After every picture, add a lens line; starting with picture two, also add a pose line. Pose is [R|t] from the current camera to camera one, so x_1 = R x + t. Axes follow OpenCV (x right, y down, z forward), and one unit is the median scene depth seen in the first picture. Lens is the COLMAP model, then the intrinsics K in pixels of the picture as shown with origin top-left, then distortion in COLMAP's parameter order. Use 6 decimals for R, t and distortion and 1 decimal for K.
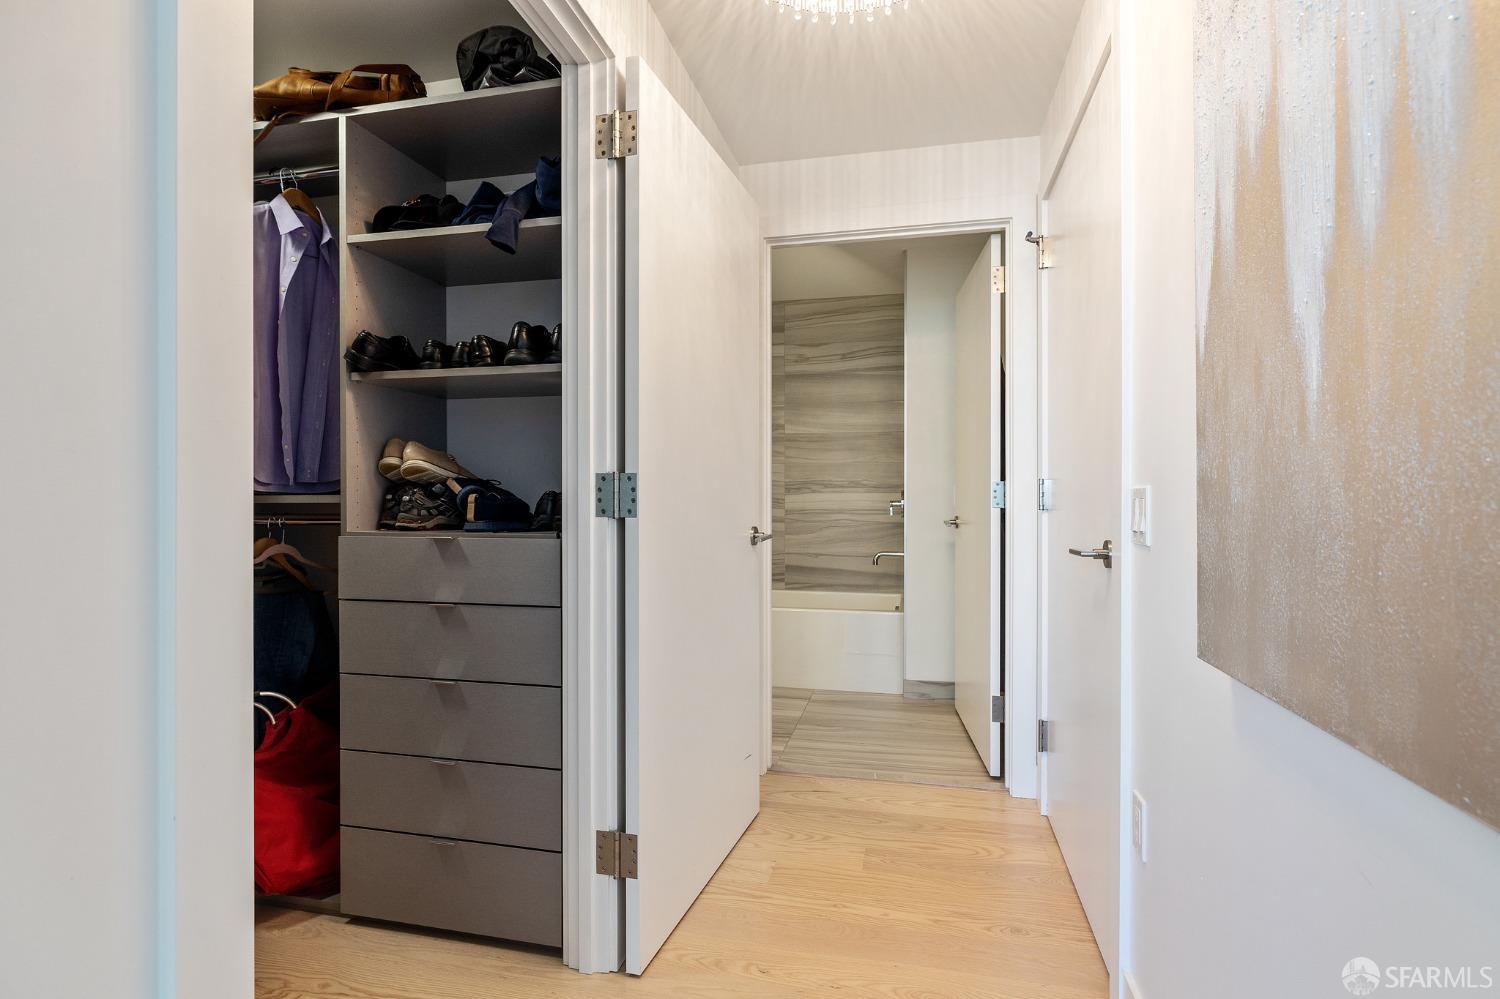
lens RADIAL K [[686.3, 0, 760.4], [0, 686.3, 499.8], [0, 0, 1]] dist [-0.012426, 0.004309]
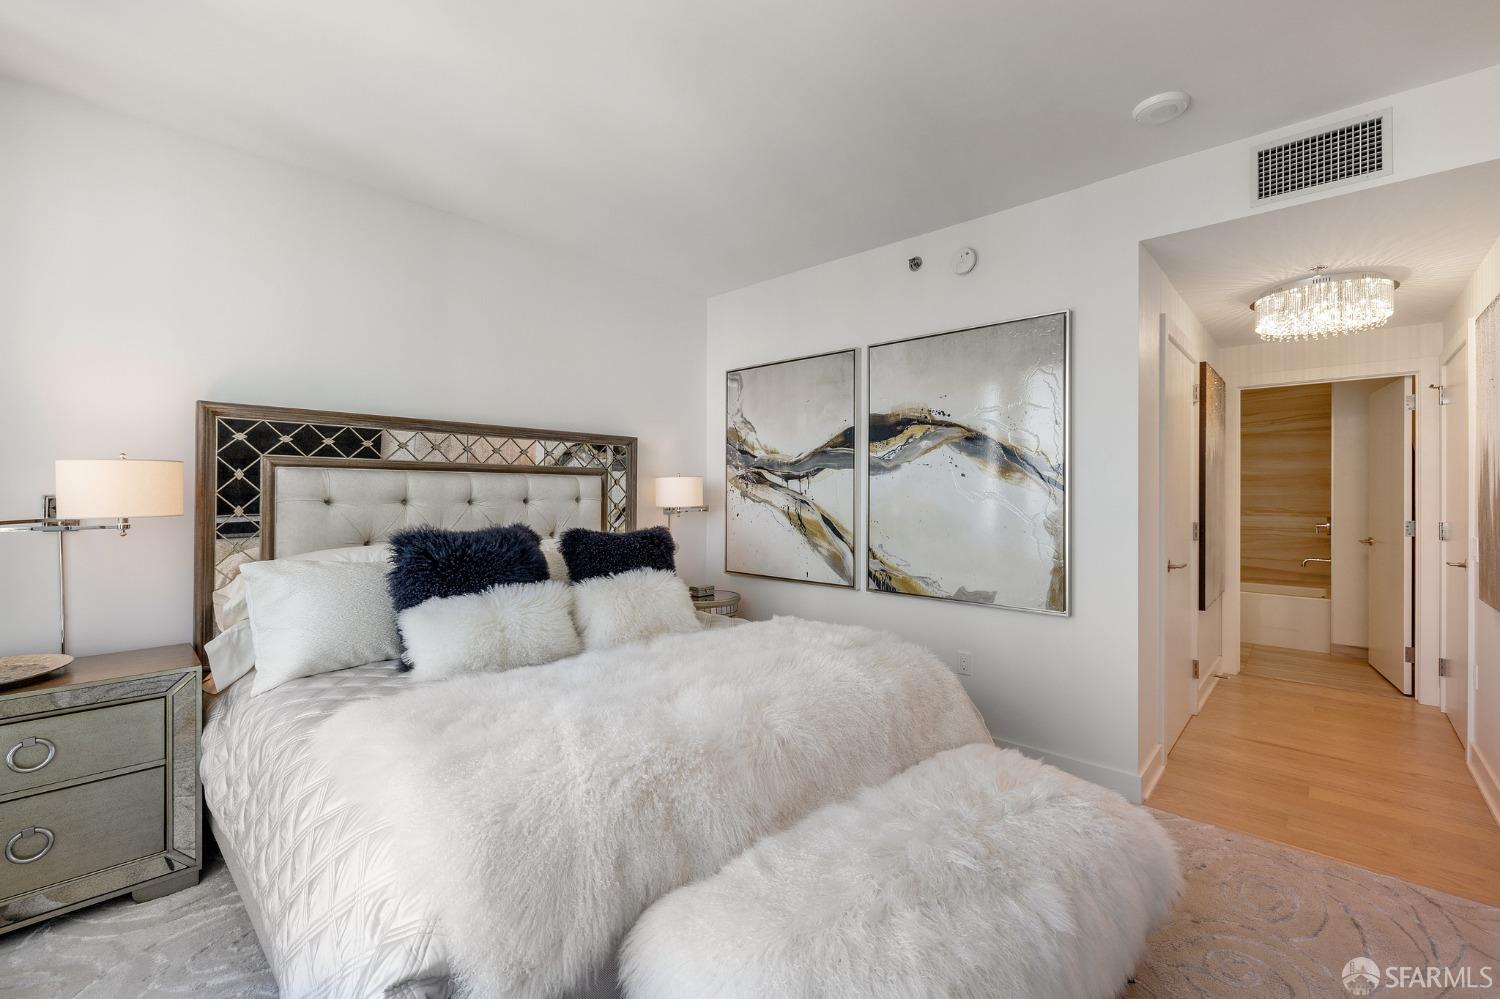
lens RADIAL K [[644.3, 0, 732.9], [0, 644.3, 498.2], [0, 0, 1]] dist [-0.003707, 0.001523]
pose [[0.867187, 0.002265, -0.497978, -0.312978], [-0.000682, 0.999994, 0.003359, -0.084723], [0.497982, -0.002573, 0.867183, -1.207921]]
